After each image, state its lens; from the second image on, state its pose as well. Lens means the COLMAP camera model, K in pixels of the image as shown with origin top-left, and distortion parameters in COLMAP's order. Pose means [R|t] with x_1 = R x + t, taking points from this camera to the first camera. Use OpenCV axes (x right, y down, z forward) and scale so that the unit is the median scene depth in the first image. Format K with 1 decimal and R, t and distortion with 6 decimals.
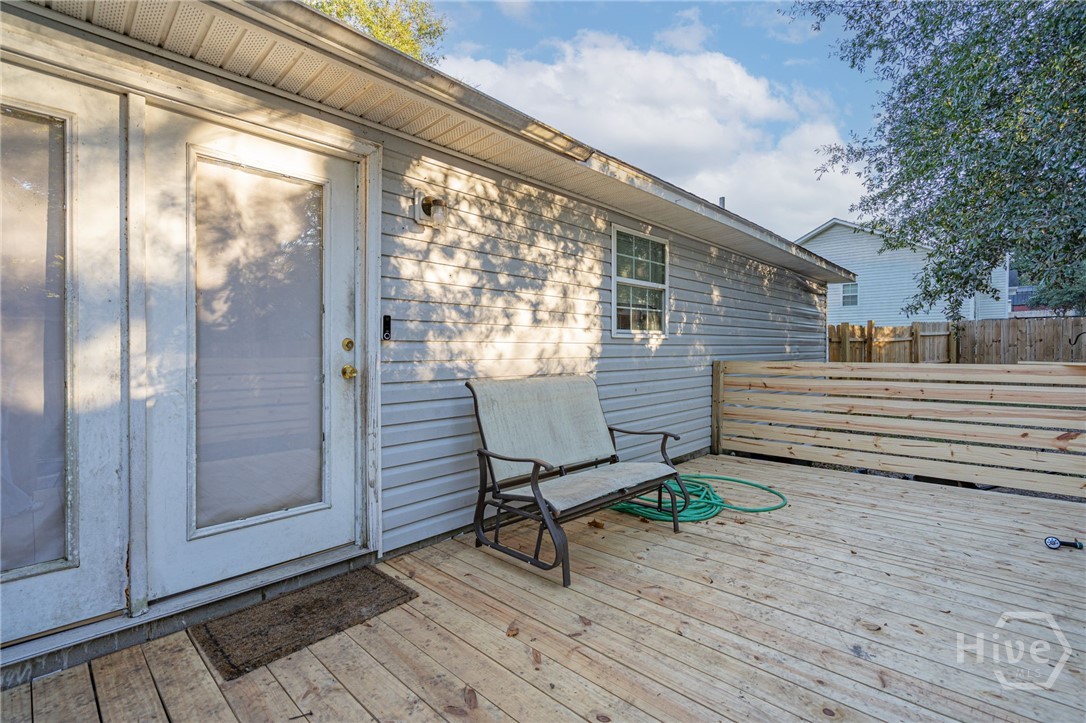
lens RADIAL K [[492.2, 0, 543.0], [0, 492.2, 361.5], [0, 0, 1]] dist [0.001793, 0.000390]
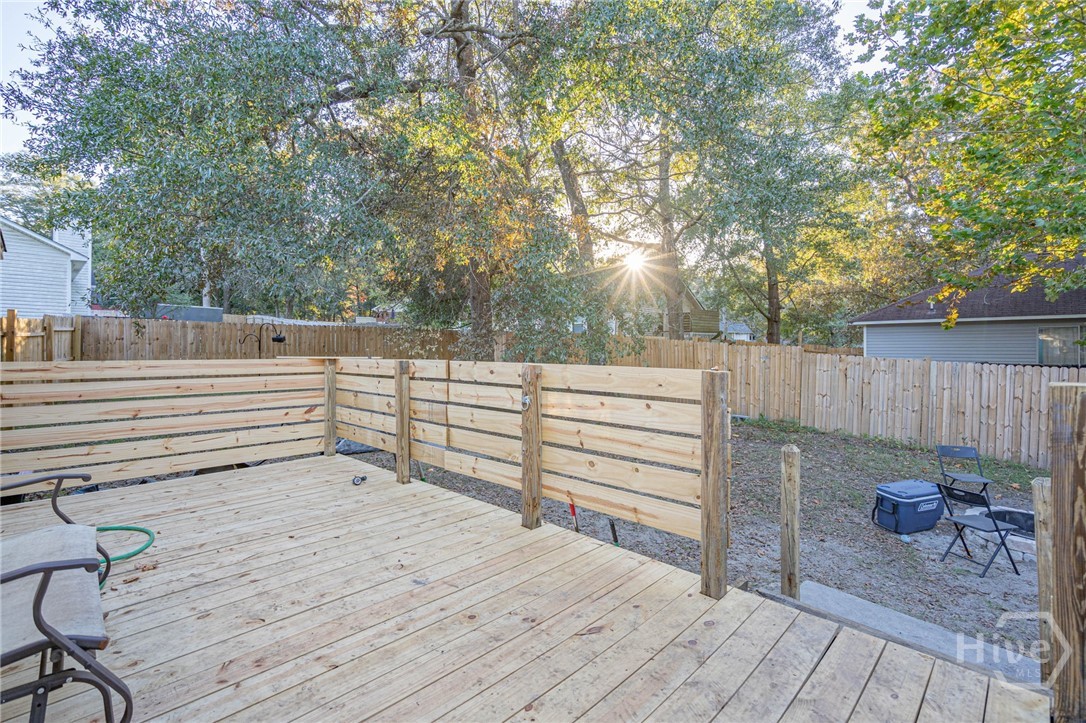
lens RADIAL K [[500.2, 0, 543.0], [0, 500.2, 361.5], [0, 0, 1]] dist [-0.011375, 0.000062]
pose [[0.026315, -0.022666, 0.999397, -0.416370], [0.018105, 0.999590, 0.022194, -0.004784], [-0.999490, 0.017511, 0.026715, 0.419262]]
